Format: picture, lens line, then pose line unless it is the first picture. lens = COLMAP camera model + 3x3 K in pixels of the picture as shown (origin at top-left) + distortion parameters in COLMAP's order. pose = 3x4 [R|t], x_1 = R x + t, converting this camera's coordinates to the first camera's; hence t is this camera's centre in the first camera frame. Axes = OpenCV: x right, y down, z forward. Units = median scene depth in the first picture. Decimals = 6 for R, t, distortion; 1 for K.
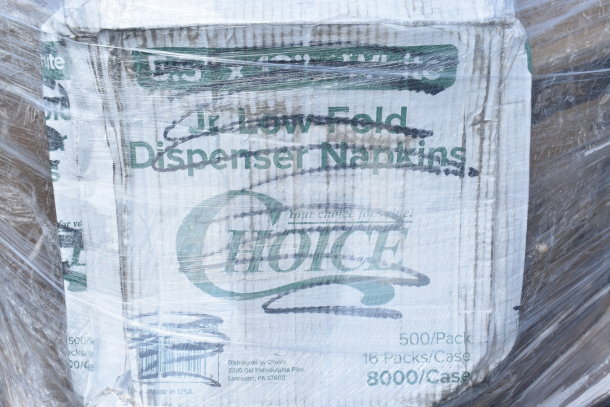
lens RADIAL K [[732.7, 0, 305.0], [0, 732.7, 203.8], [0, 0, 1]] dist [-0.078057, 0.000000]
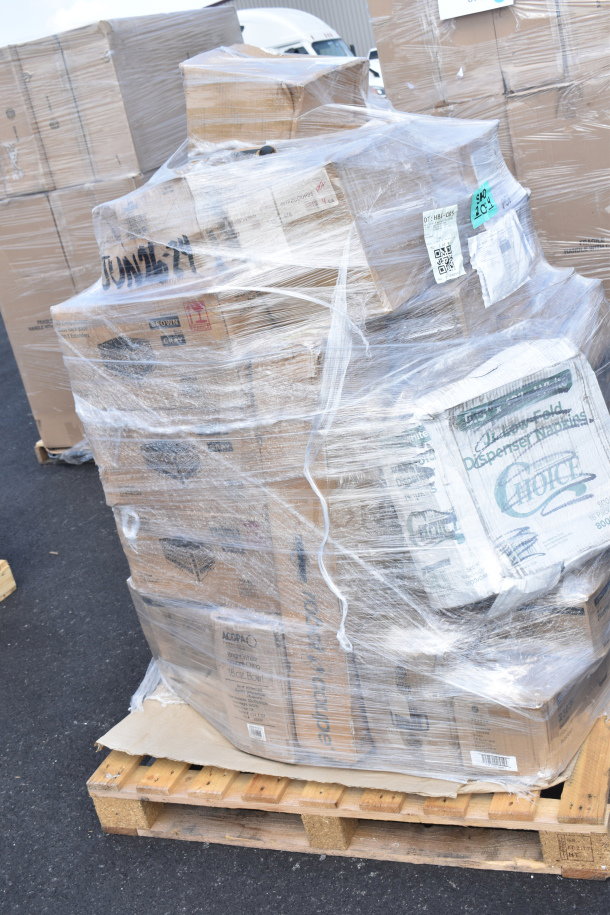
lens RADIAL K [[1051.3, 0, 305.1], [0, 1051.3, 457.4], [0, 0, 1]] dist [-0.022902, 0.000000]
pose [[0.859692, -0.334375, 0.386165, -1.807559], [0.433794, 0.877083, -0.206271, 0.340044], [-0.269727, 0.344846, 0.899071, -1.611672]]
